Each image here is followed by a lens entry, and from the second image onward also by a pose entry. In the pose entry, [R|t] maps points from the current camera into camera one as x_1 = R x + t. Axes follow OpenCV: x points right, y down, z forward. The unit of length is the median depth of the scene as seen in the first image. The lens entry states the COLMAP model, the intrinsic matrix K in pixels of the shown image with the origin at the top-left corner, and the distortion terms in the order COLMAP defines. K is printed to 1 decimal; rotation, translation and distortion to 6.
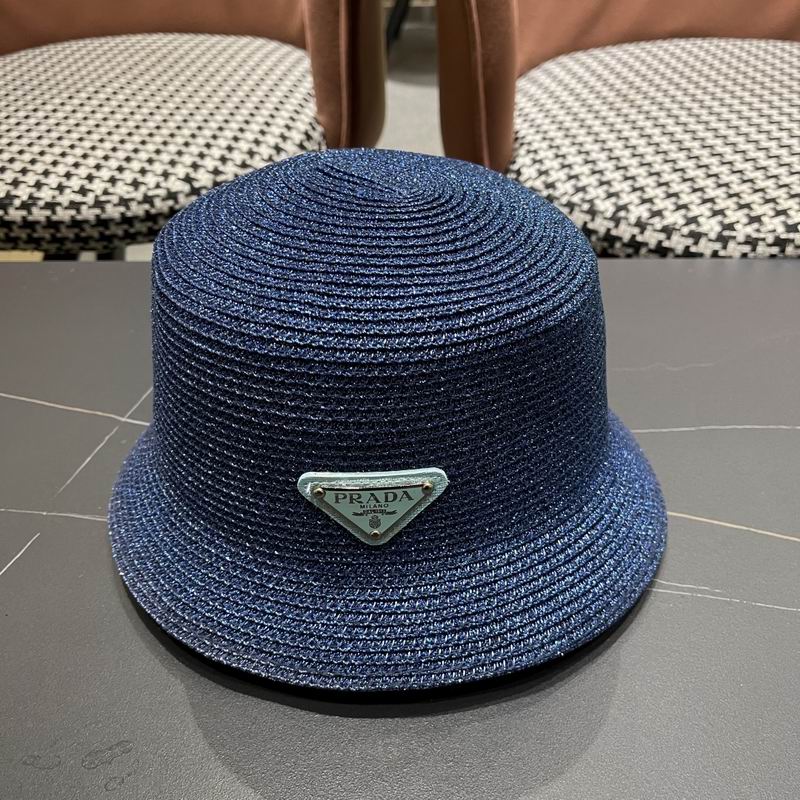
lens RADIAL K [[840.9, 0, 399.3], [0, 840.9, 407.9], [0, 0, 1]] dist [0.009931, 0.000000]
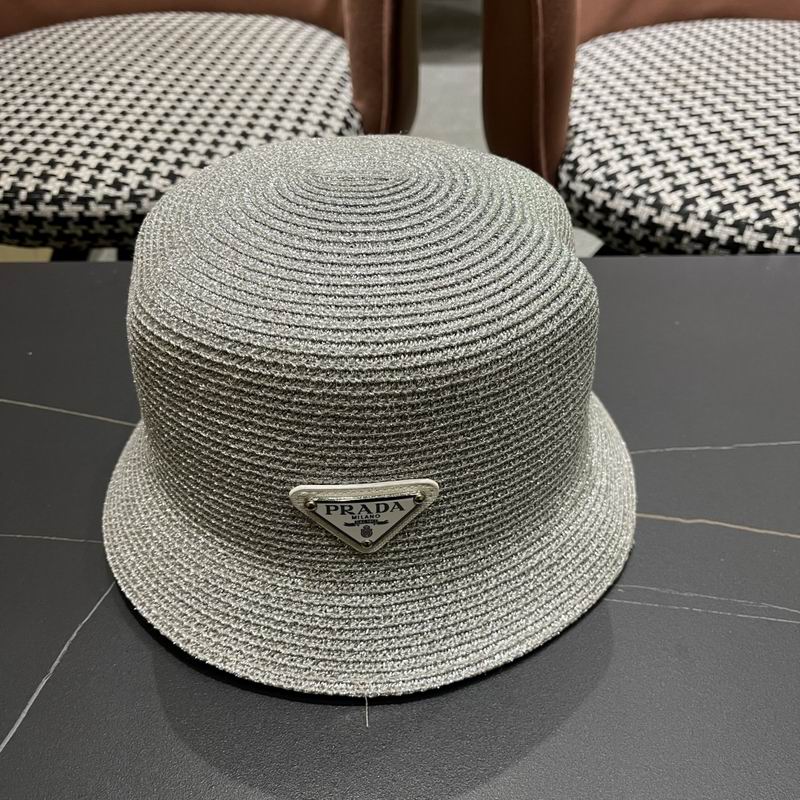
lens RADIAL K [[840.9, 0, 394.5], [0, 840.9, 412.0], [0, 0, 1]] dist [0.009931, 0.000000]
pose [[0.999637, -0.010928, 0.024639, -0.090587], [0.010148, 0.999450, 0.031562, -0.029174], [-0.024970, -0.031300, 0.999198, 0.039609]]
